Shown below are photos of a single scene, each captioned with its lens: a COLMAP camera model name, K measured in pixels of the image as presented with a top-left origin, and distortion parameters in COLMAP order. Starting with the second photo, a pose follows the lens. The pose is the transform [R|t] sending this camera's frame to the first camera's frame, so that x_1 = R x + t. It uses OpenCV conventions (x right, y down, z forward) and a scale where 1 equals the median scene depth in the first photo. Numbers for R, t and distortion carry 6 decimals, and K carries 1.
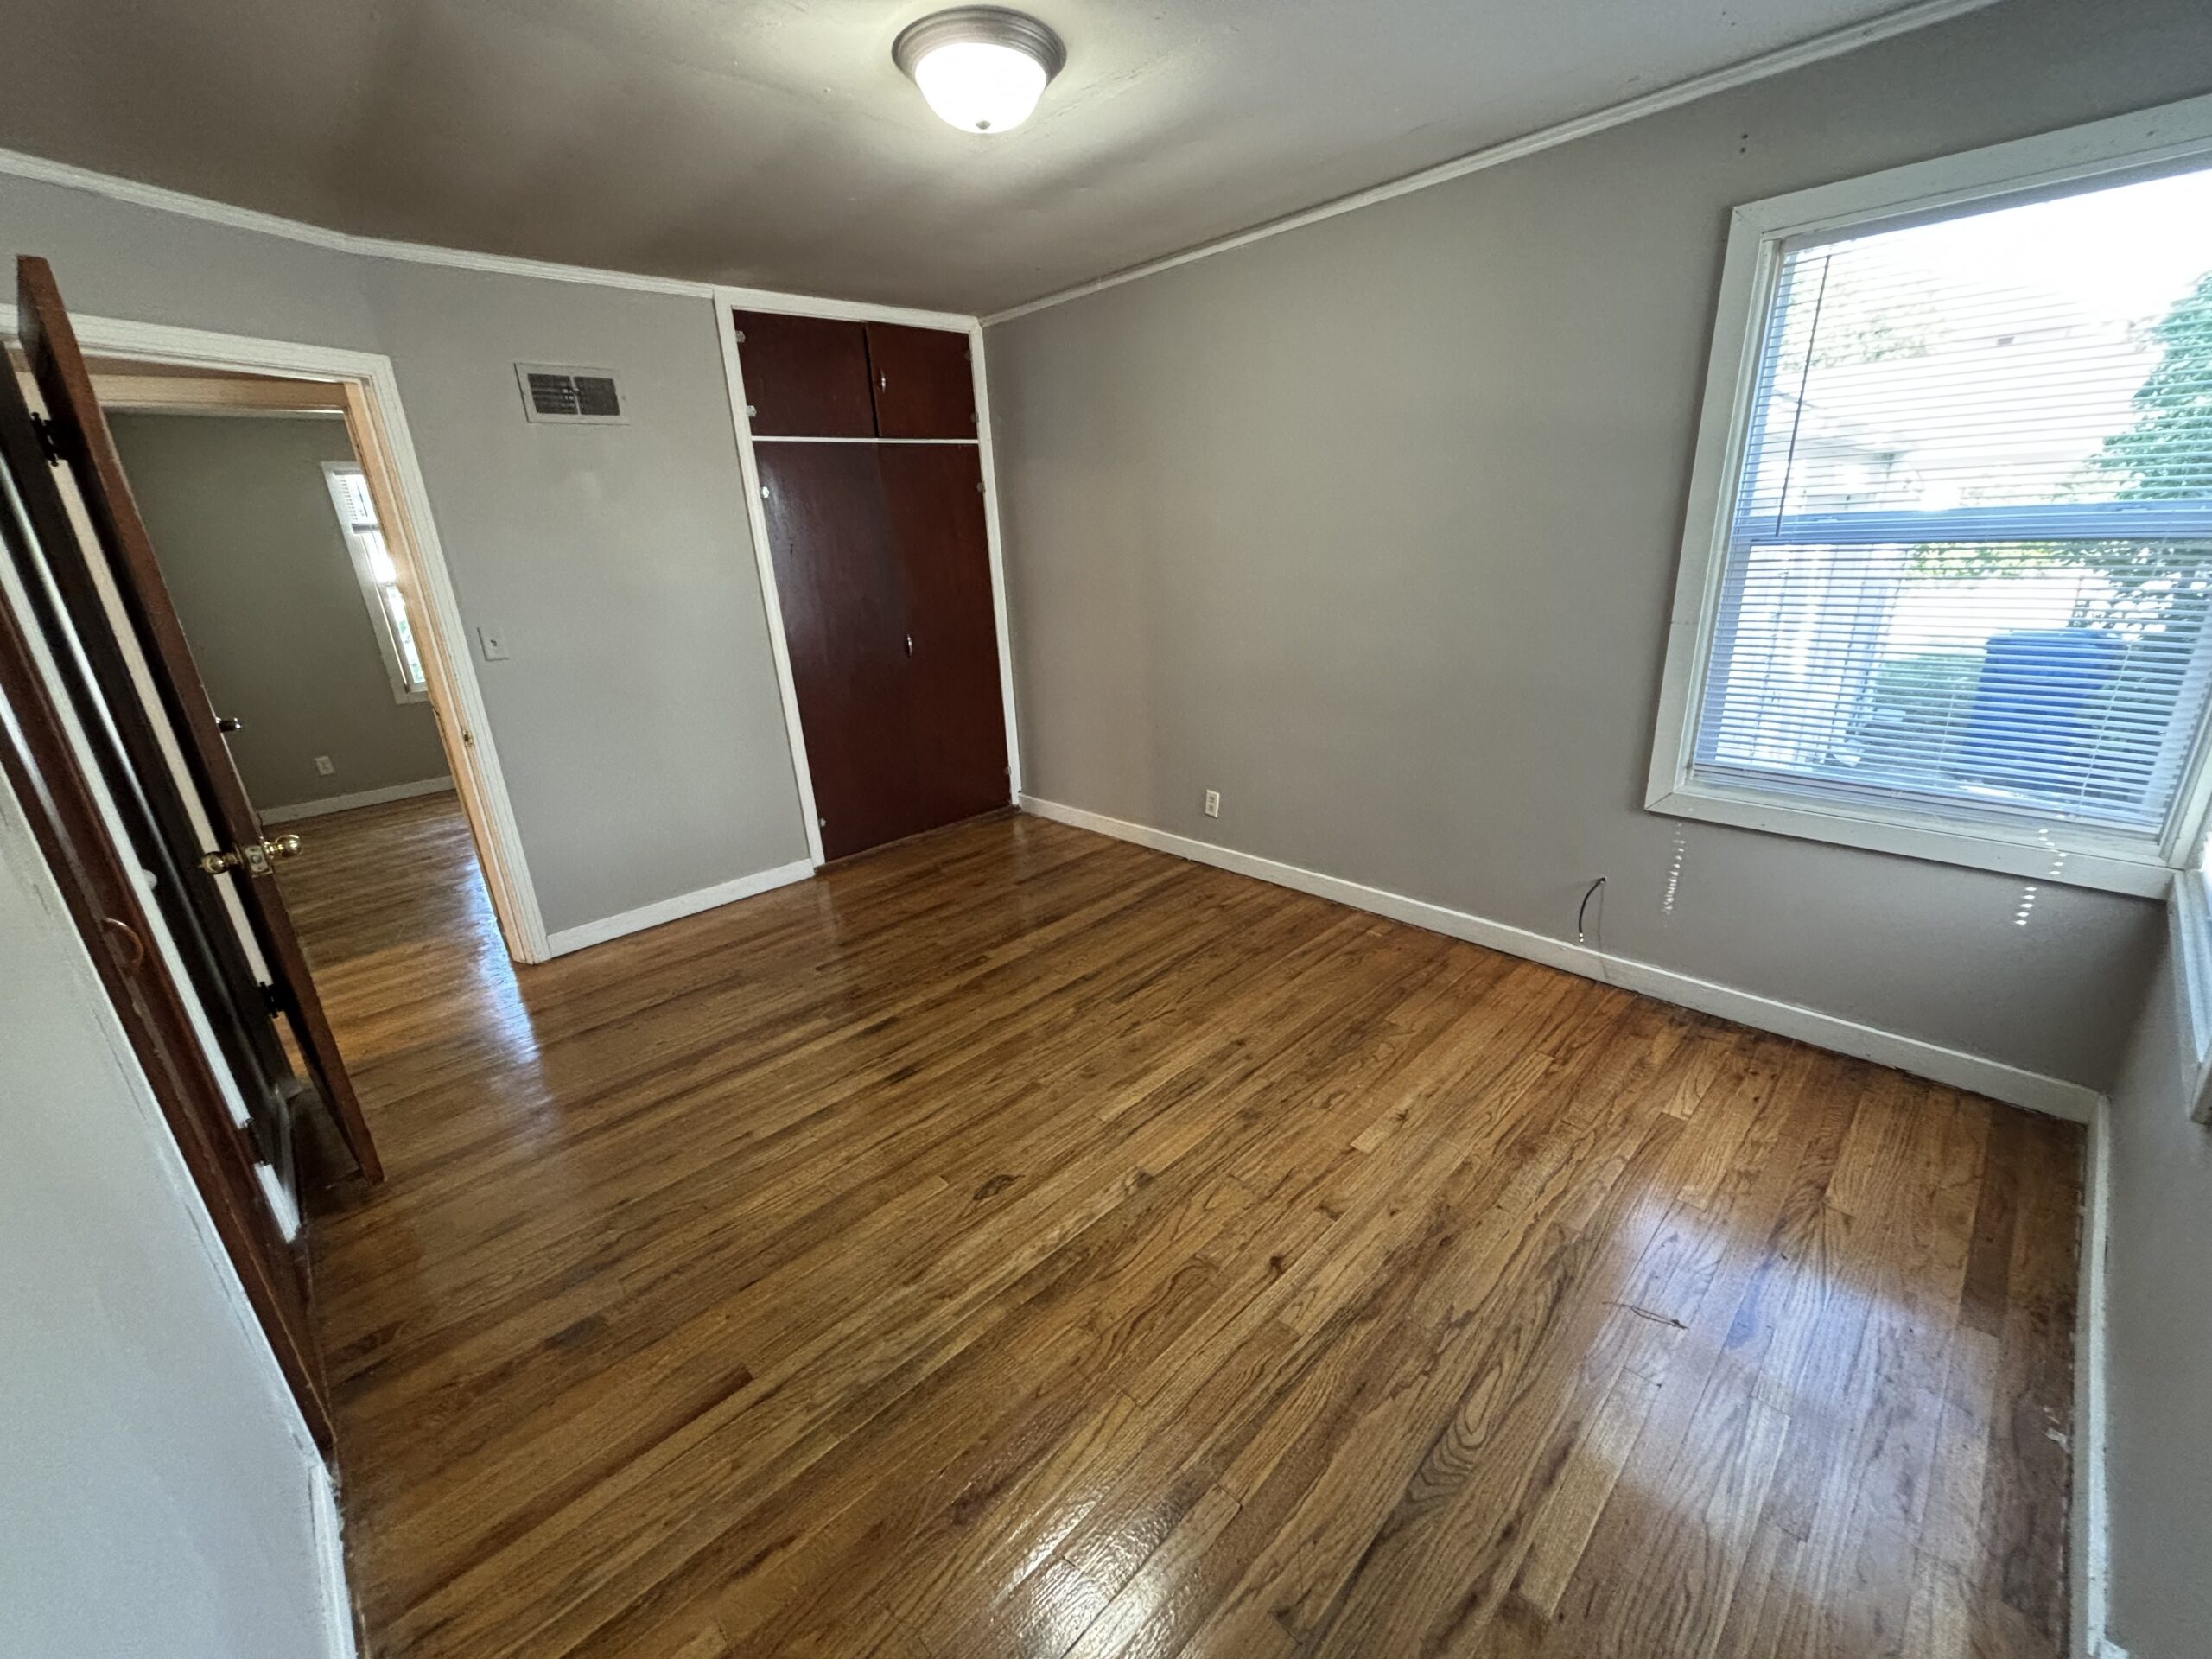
lens RADIAL K [[898.1, 0, 1092.1], [0, 898.1, 823.5], [0, 0, 1]] dist [0.014223, 0.000521]
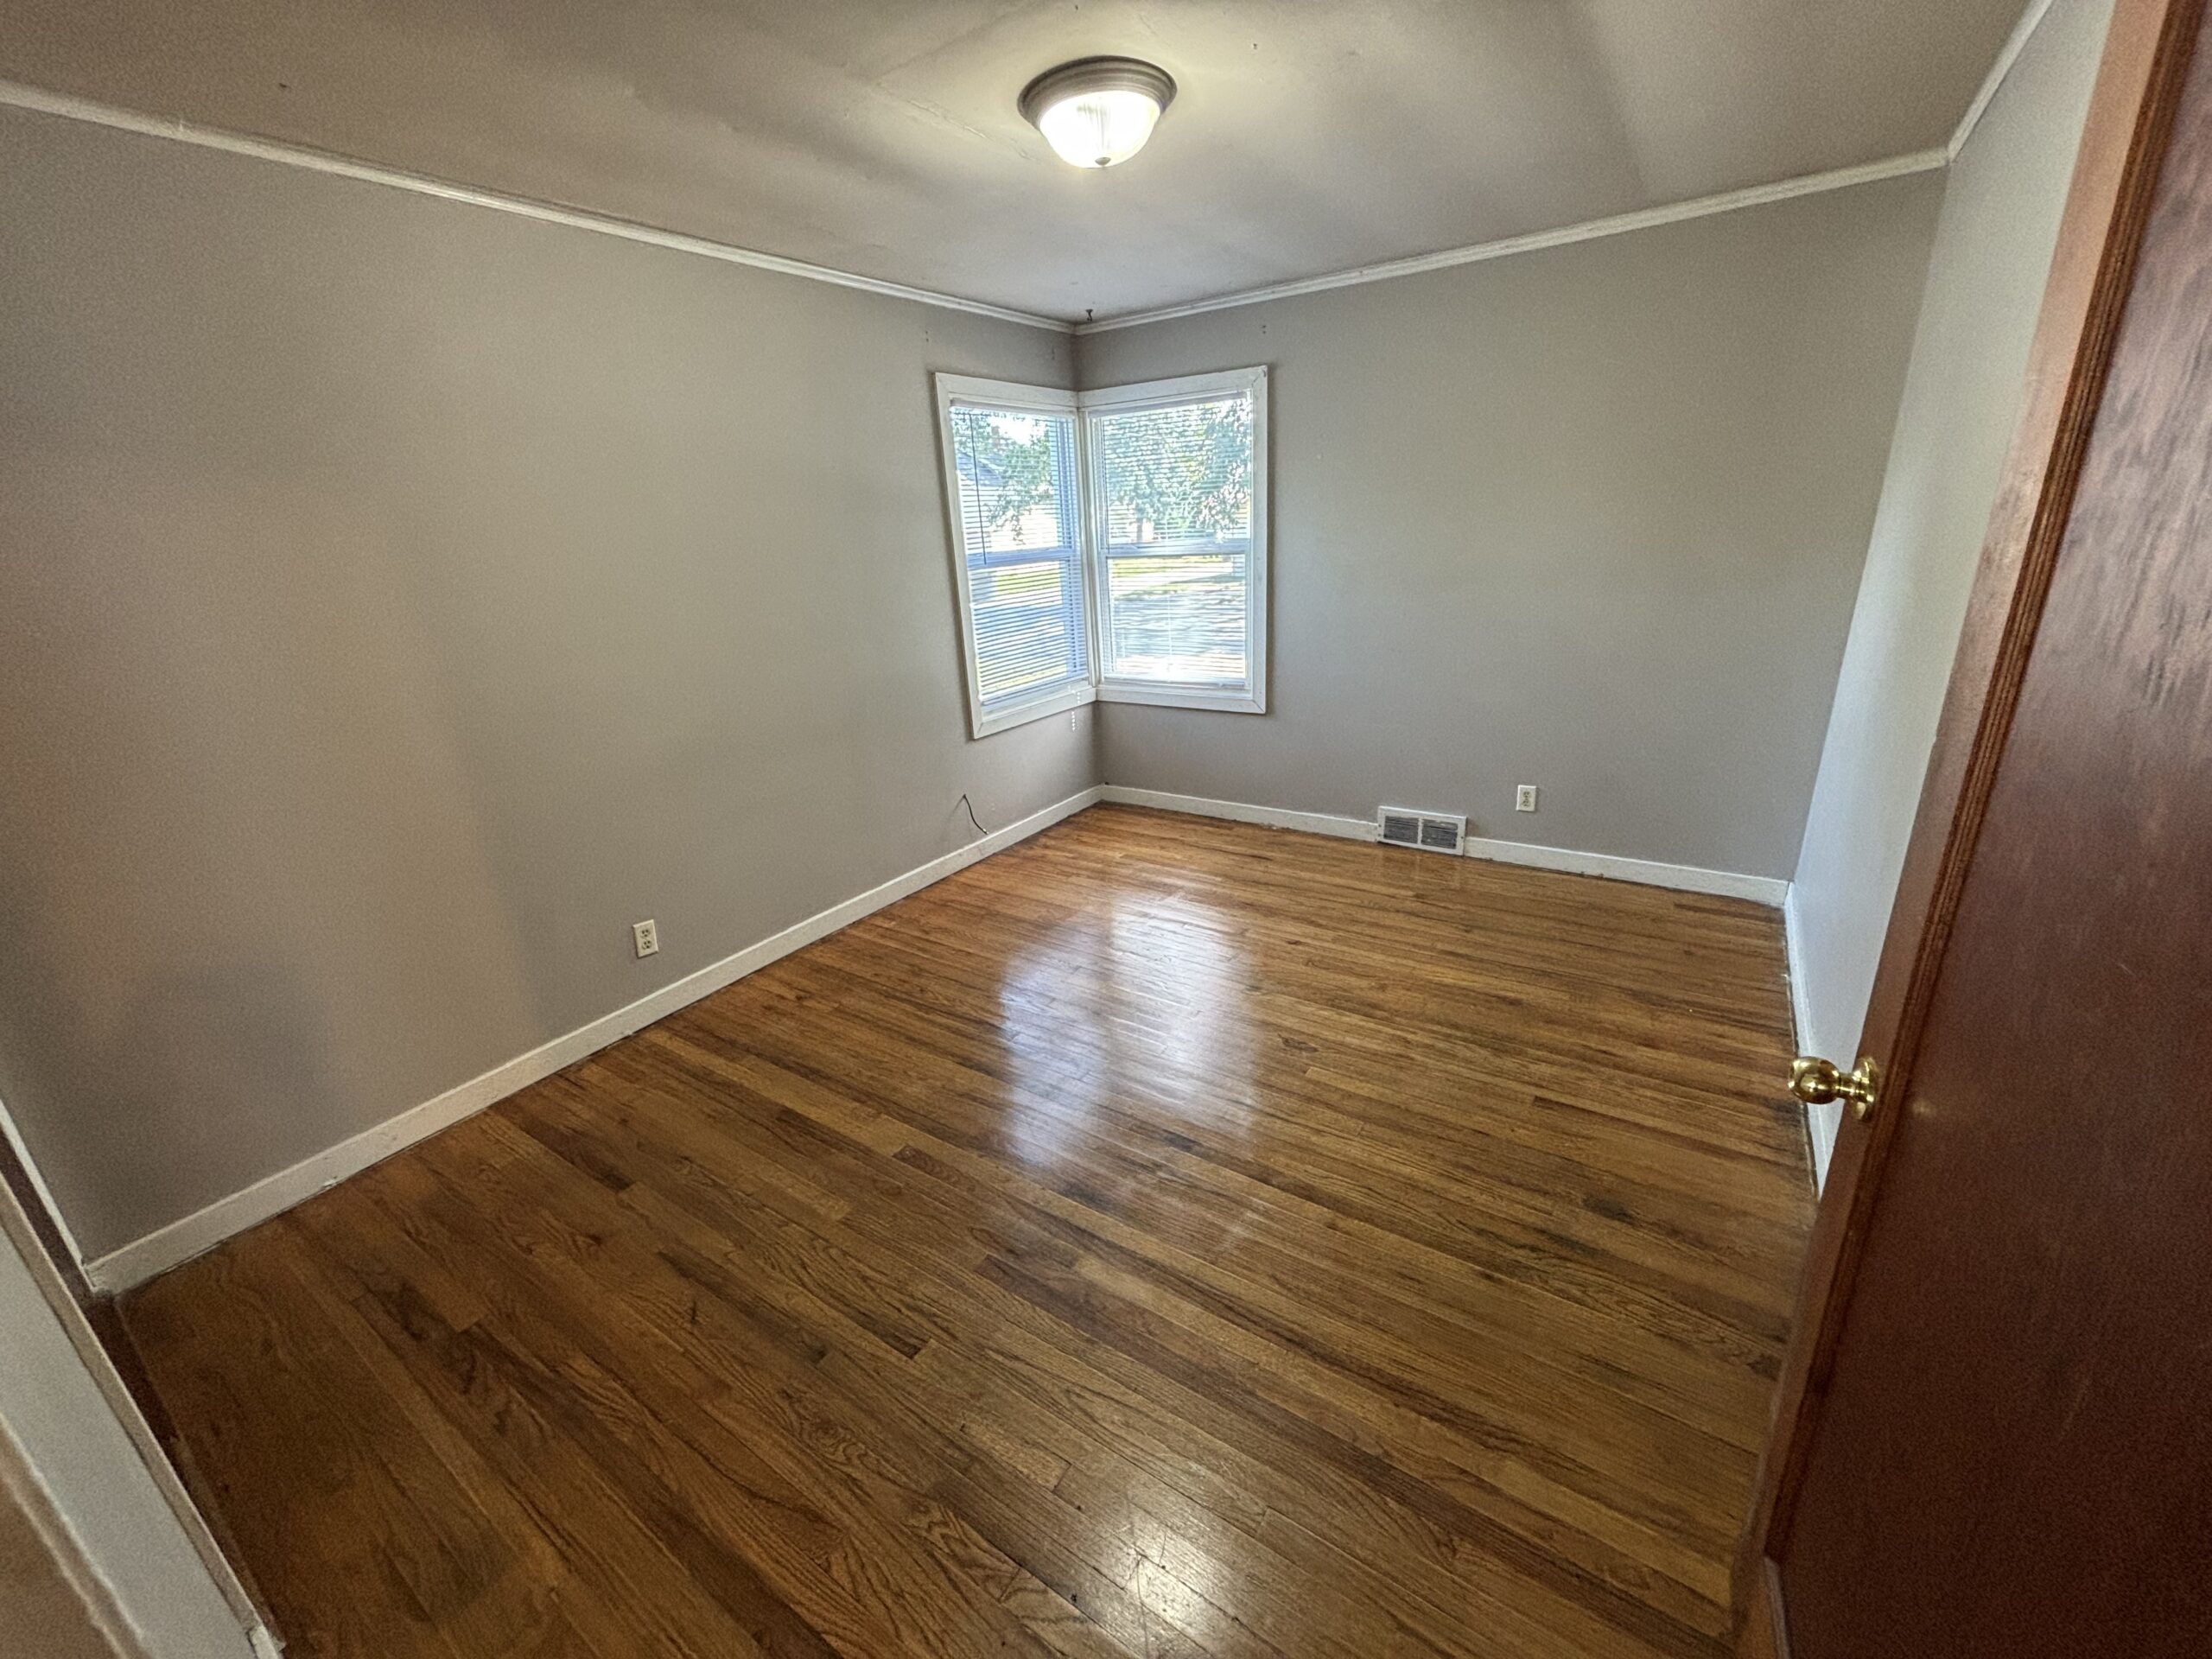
lens RADIAL K [[898.1, 0, 1104.6], [0, 898.1, 825.6], [0, 0, 1]] dist [0.014223, 0.000521]
pose [[-0.225717, -0.250686, 0.941386, -0.832339], [0.376275, 0.868901, 0.321604, -0.263955], [-0.898593, 0.426811, -0.101799, 0.902865]]
